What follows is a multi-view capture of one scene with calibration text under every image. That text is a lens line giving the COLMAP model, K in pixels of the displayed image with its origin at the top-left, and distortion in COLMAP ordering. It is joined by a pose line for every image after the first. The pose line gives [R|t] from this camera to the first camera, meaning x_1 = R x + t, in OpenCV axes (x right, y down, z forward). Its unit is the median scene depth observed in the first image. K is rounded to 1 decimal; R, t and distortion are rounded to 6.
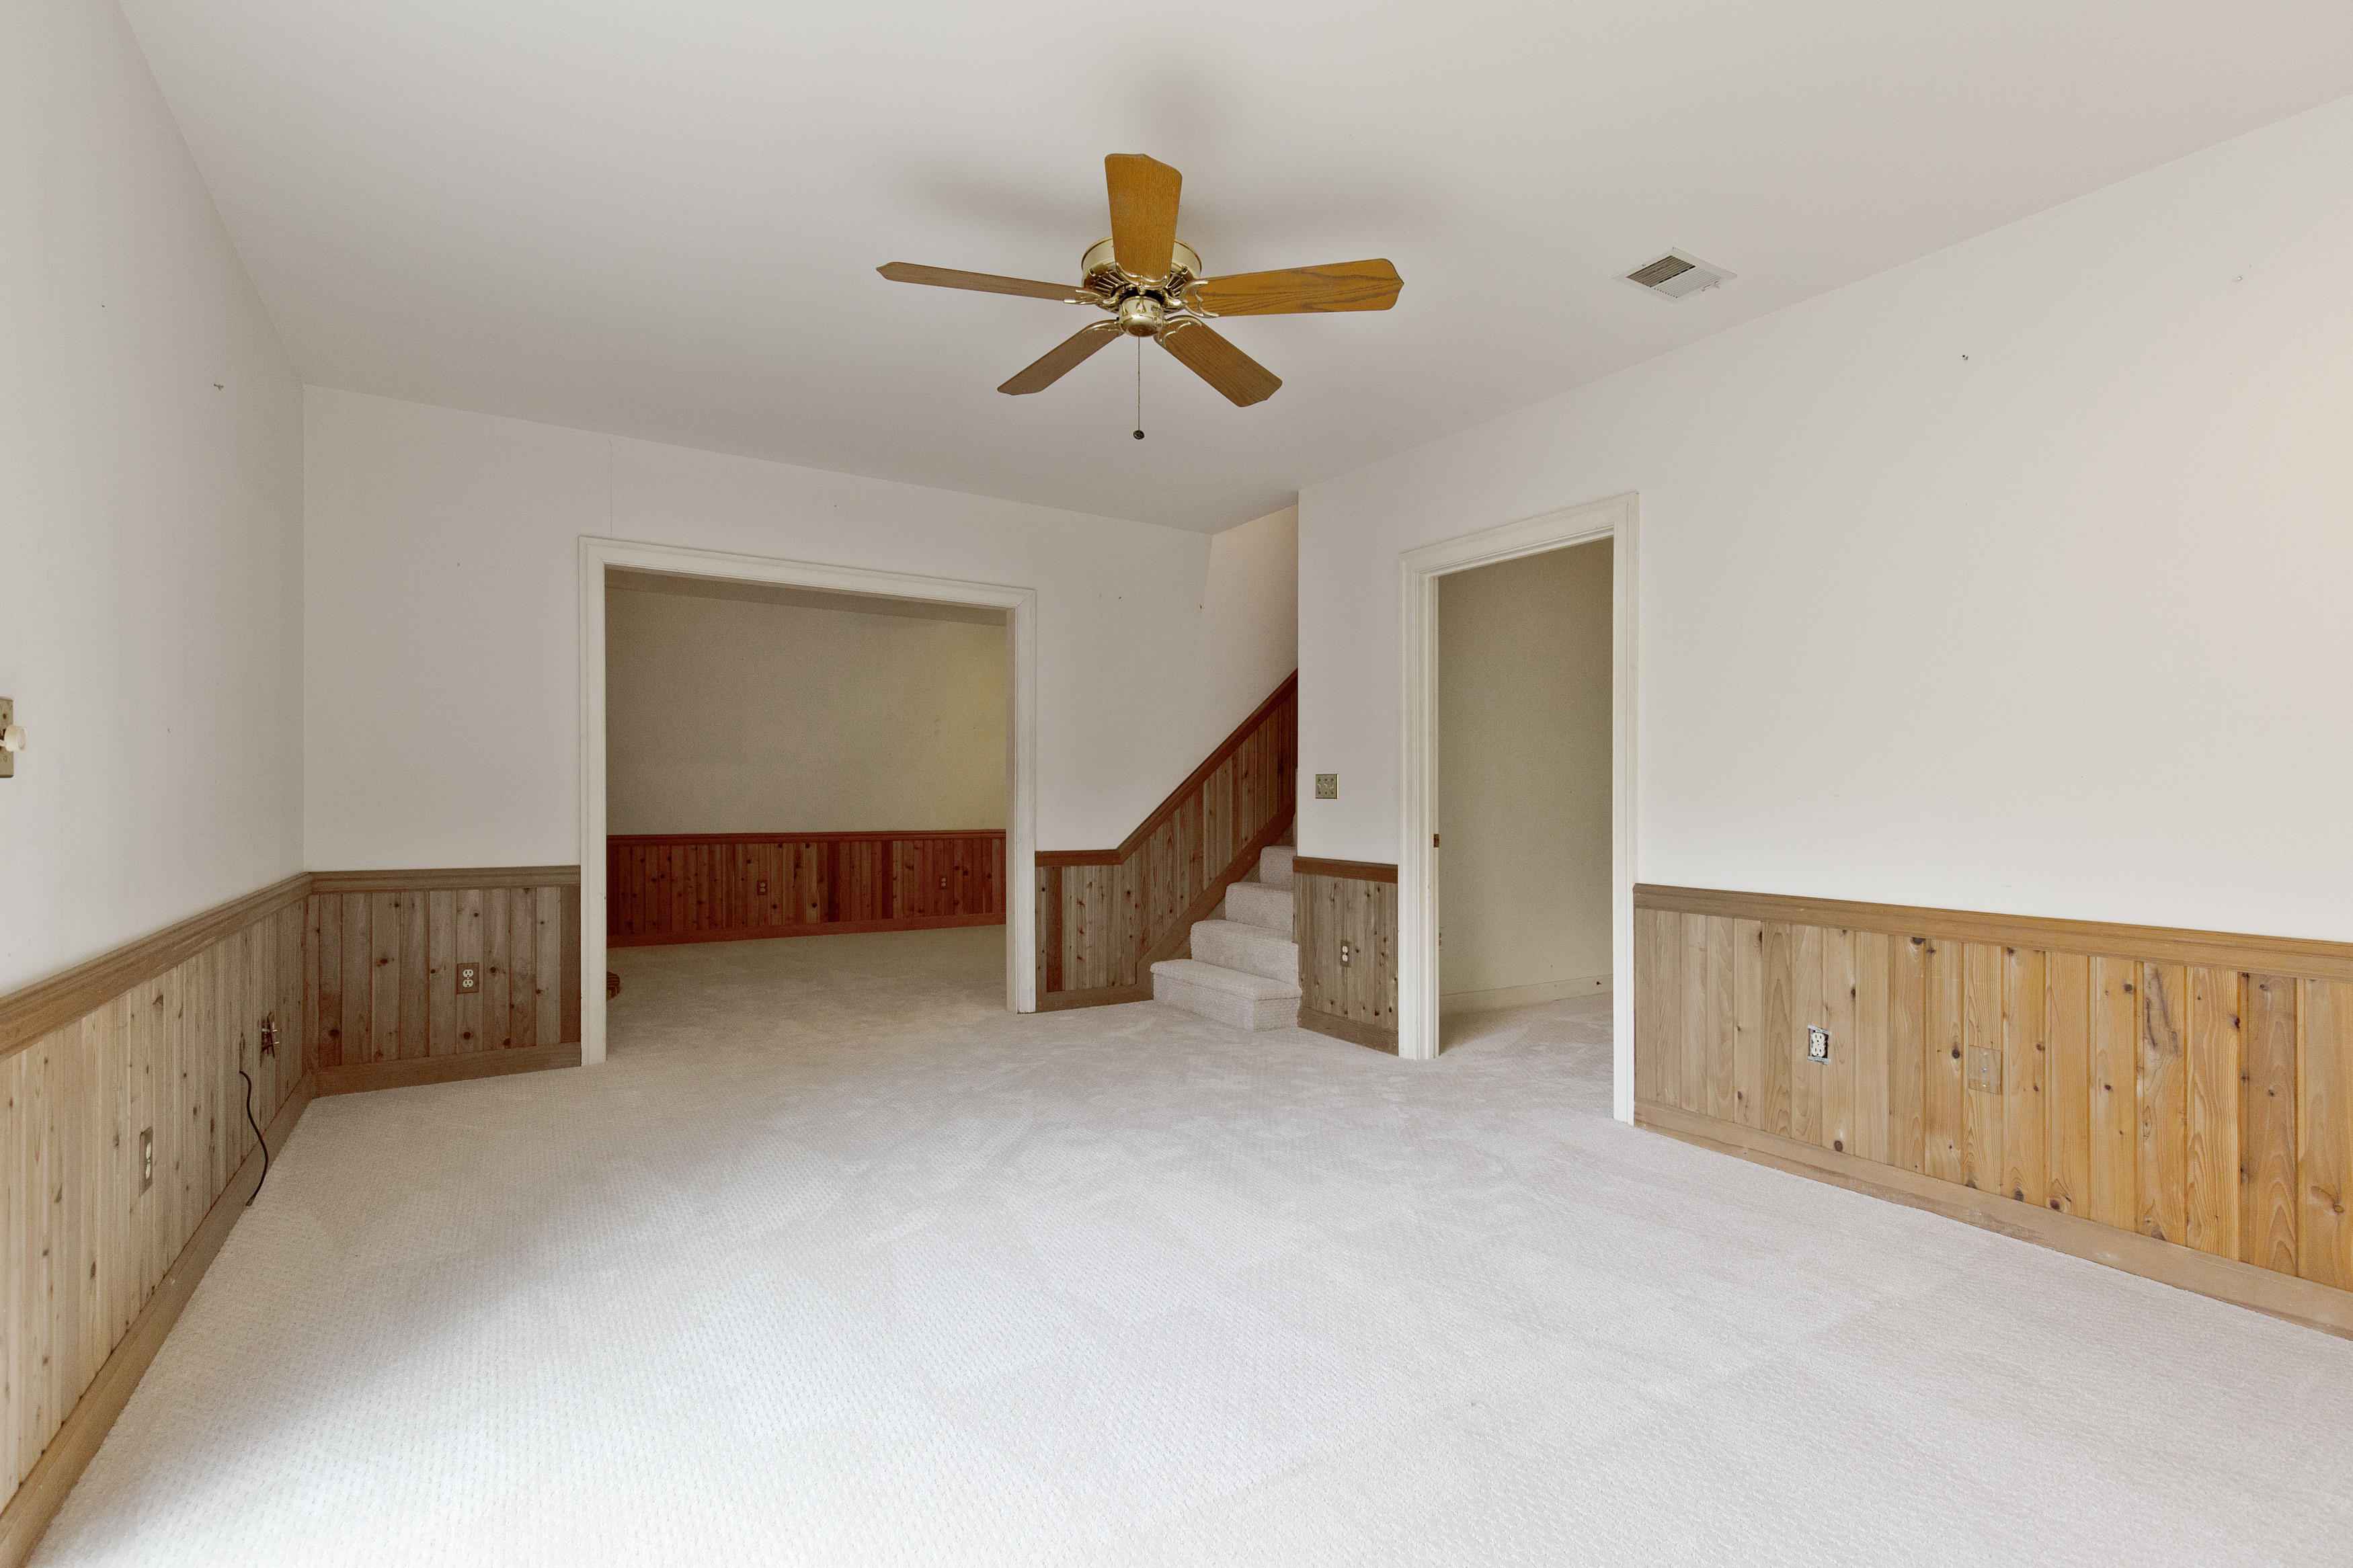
lens RADIAL K [[1061.2, 0, 1176.5], [0, 1061.2, 784.0], [0, 0, 1]] dist [0.002252, 0.000527]
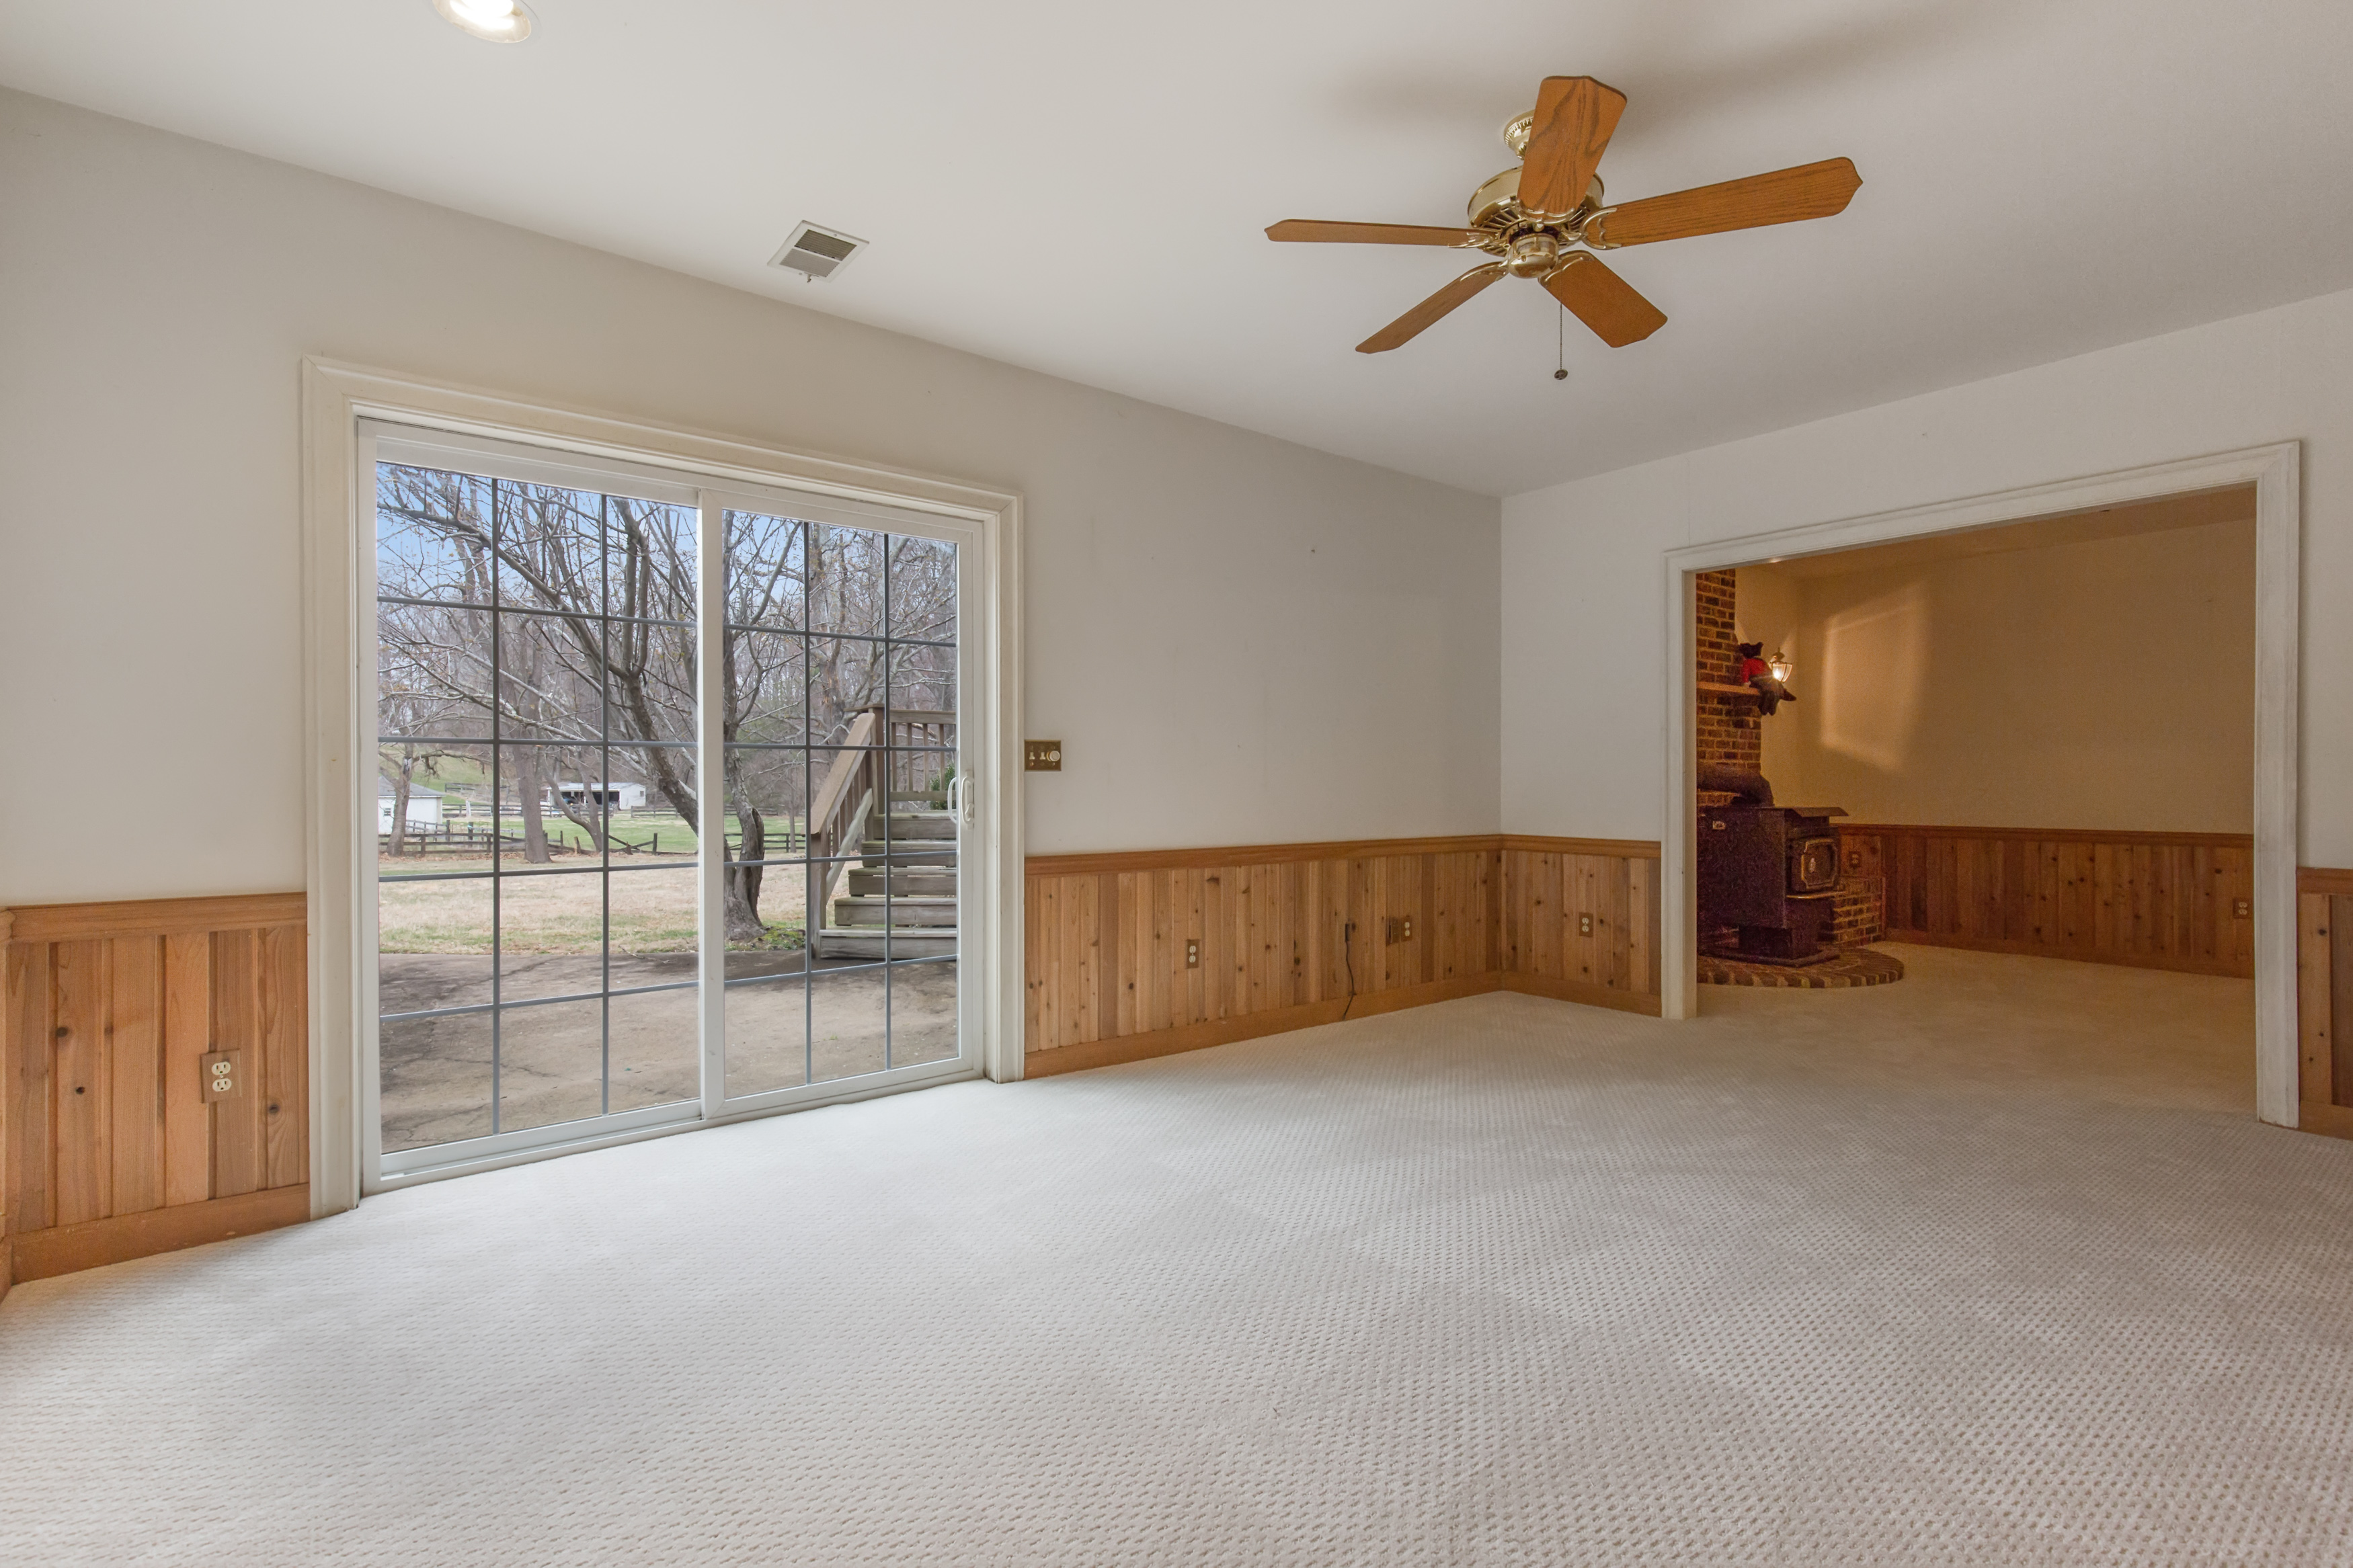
lens RADIAL K [[1061.2, 0, 1176.5], [0, 1061.2, 784.0], [0, 0, 1]] dist [0.002252, 0.000527]
pose [[0.117337, -0.003438, -0.993086, 0.537978], [0.008467, 0.999961, -0.002461, 0.013081], [0.993056, -0.008119, 0.117362, 0.365561]]
